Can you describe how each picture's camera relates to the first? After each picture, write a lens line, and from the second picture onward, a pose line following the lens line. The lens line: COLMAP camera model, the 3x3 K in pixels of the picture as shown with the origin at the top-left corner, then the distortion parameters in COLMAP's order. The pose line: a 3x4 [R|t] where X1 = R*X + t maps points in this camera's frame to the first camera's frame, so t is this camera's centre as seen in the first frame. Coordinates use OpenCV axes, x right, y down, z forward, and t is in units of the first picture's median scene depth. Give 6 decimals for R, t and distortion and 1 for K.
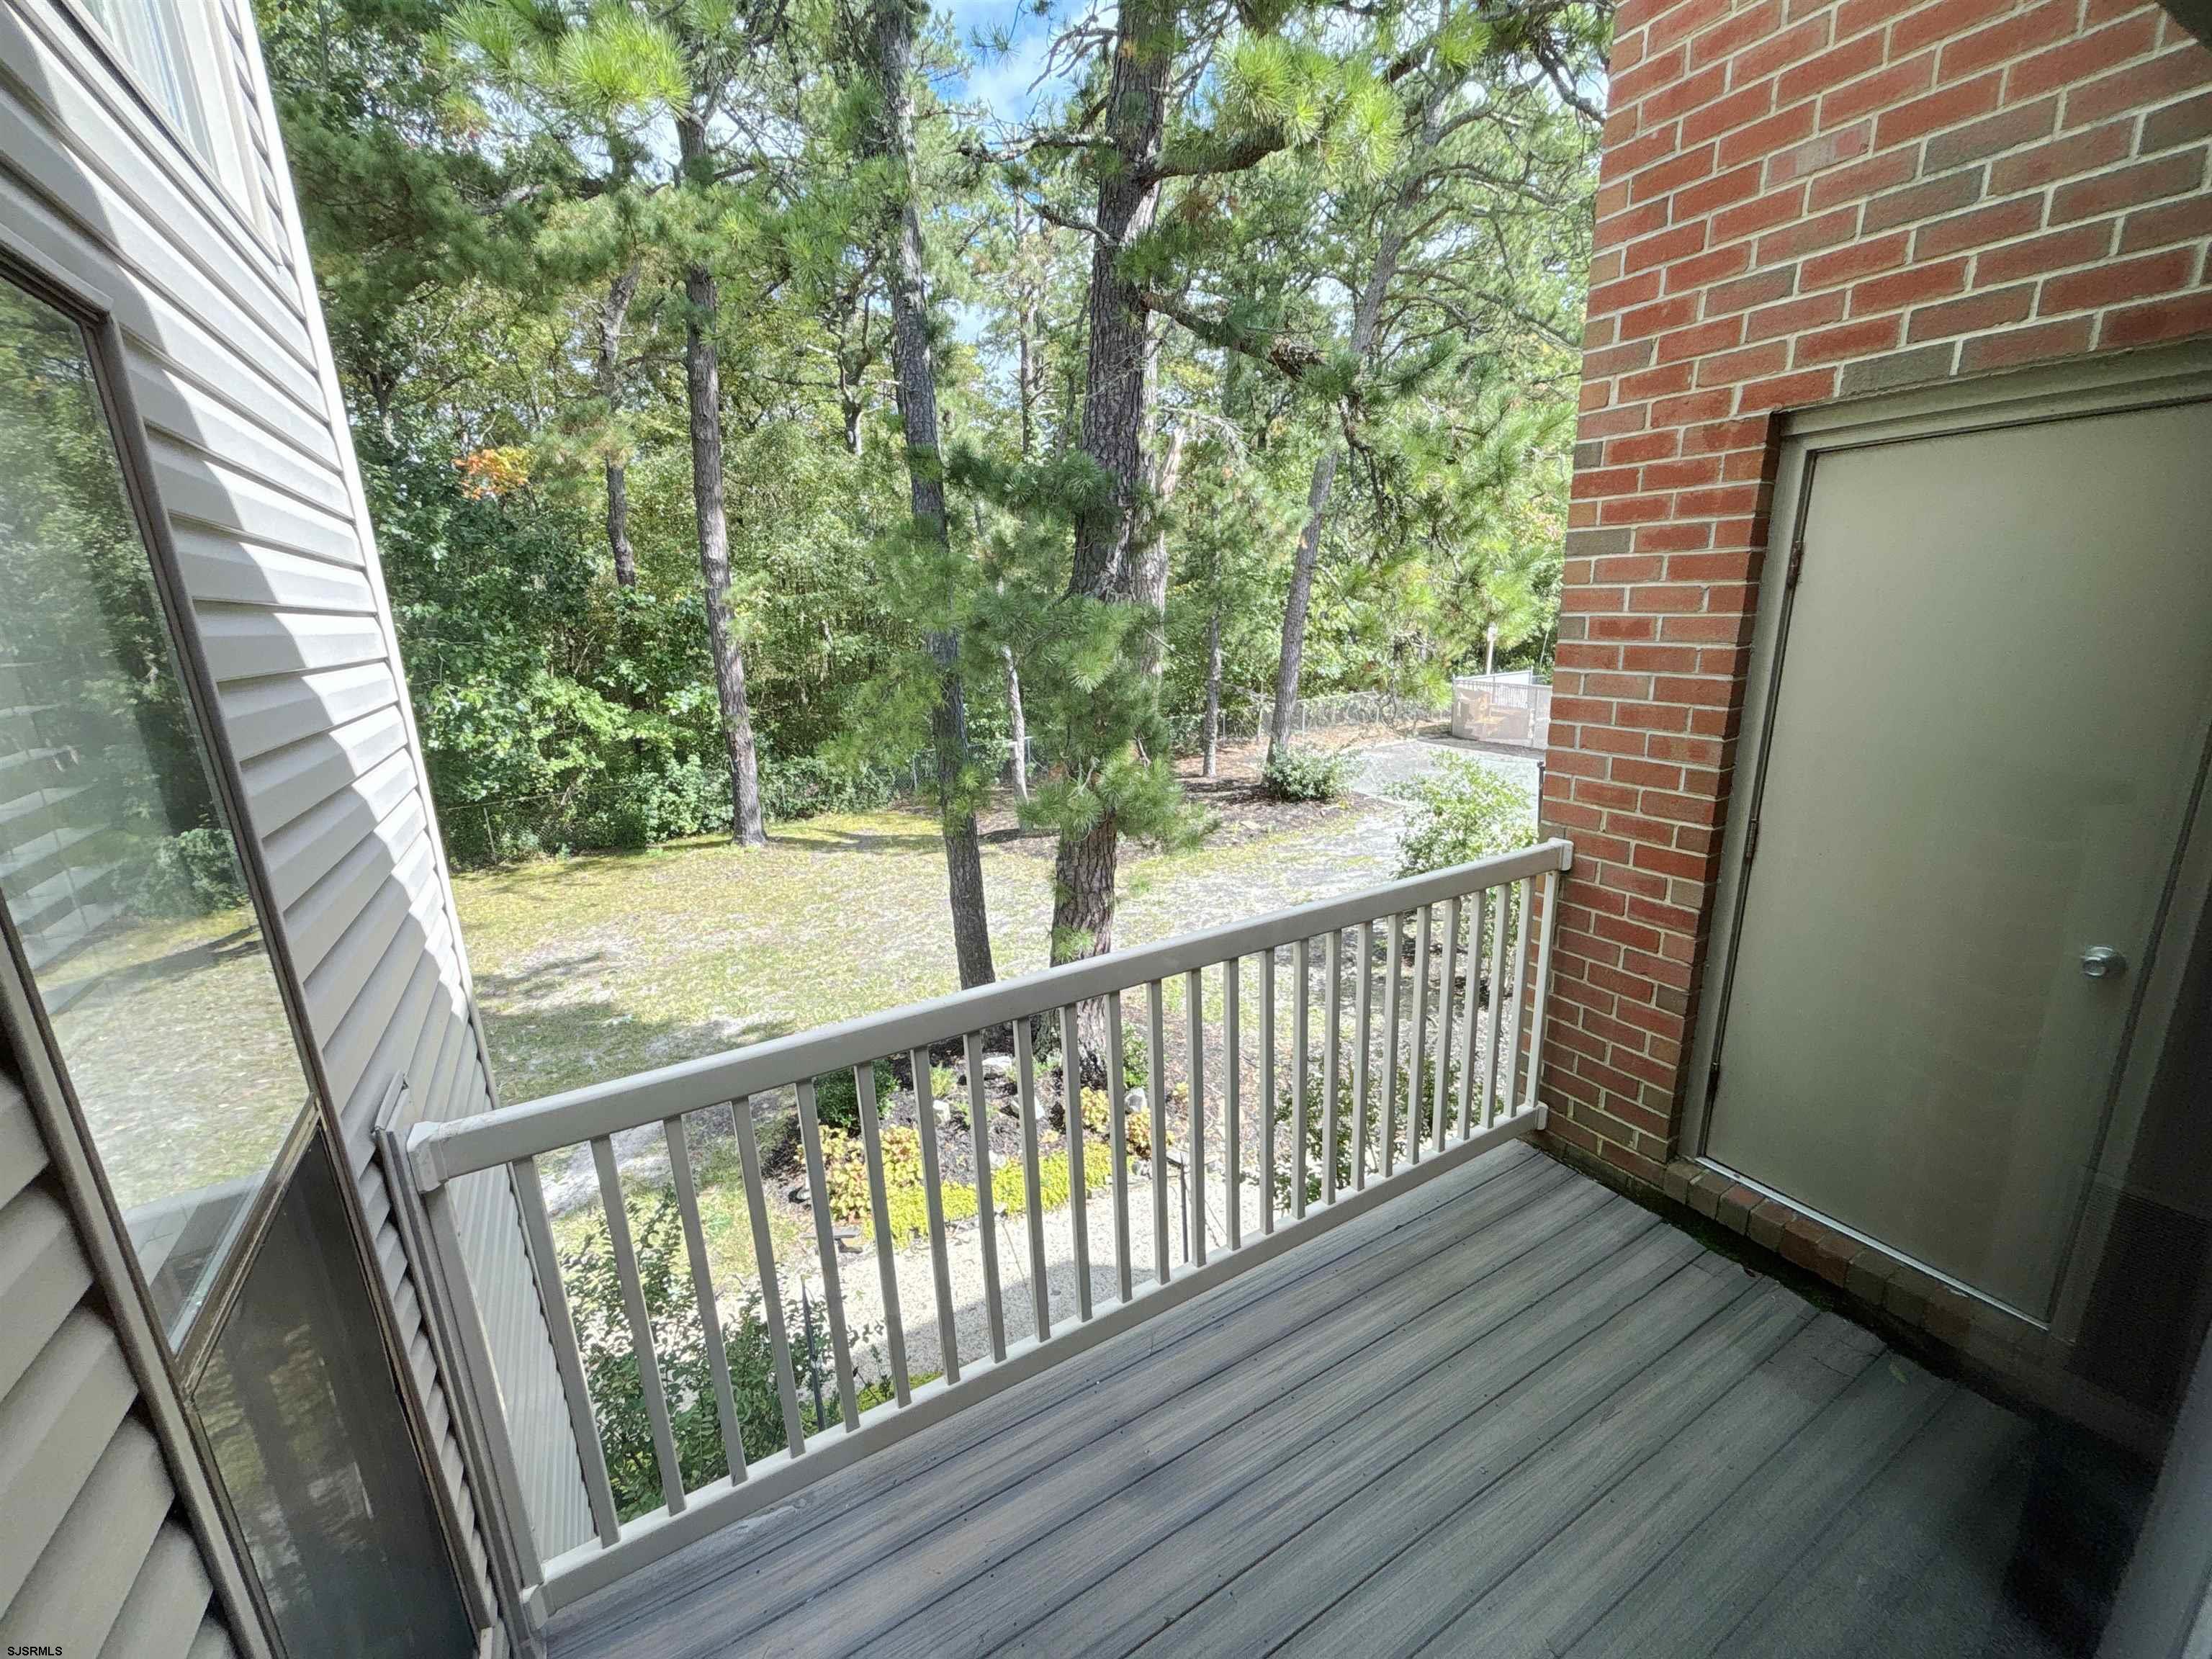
lens RADIAL K [[887.1, 0, 1111.4], [0, 887.1, 827.3], [0, 0, 1]] dist [-0.004047, -0.000789]
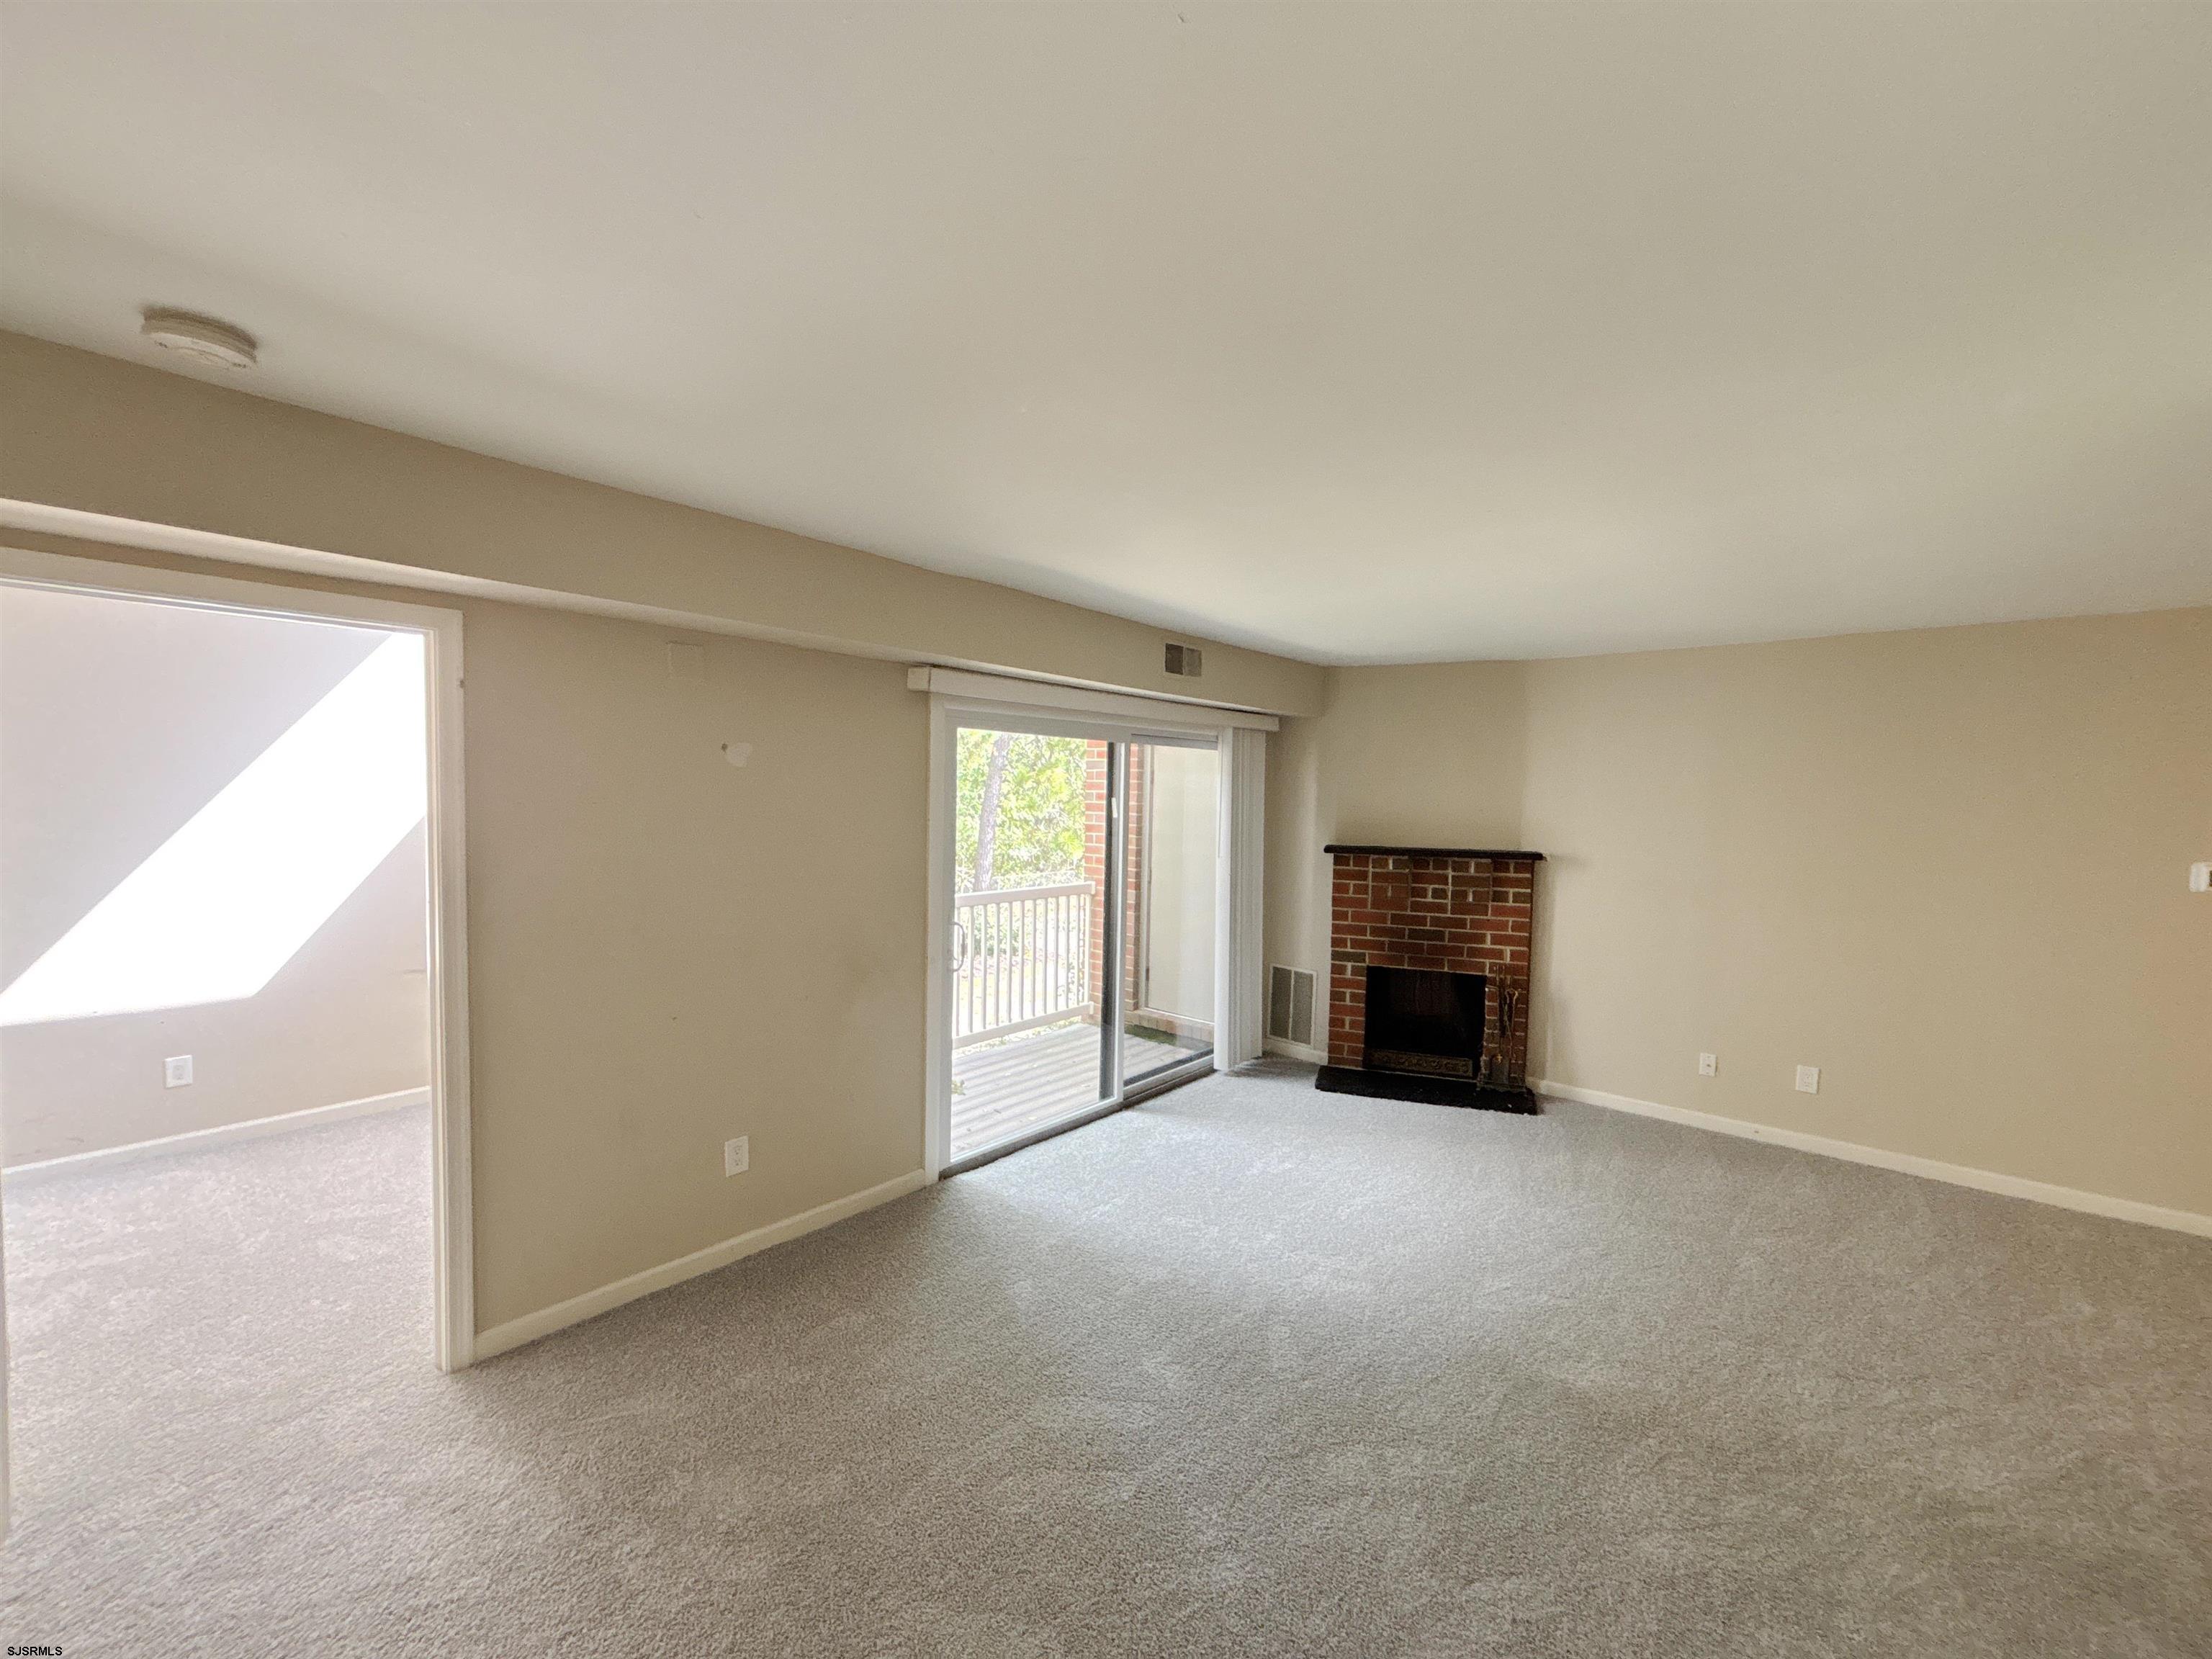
lens RADIAL K [[887.1, 0, 1123.7], [0, 887.1, 827.3], [0, 0, 1]] dist [-0.004047, -0.000789]
pose [[0.940578, 0.031834, 0.338081, -0.036129], [0.042168, 0.976941, -0.209306, 0.059310], [-0.336948, 0.211124, 0.917547, -0.200727]]
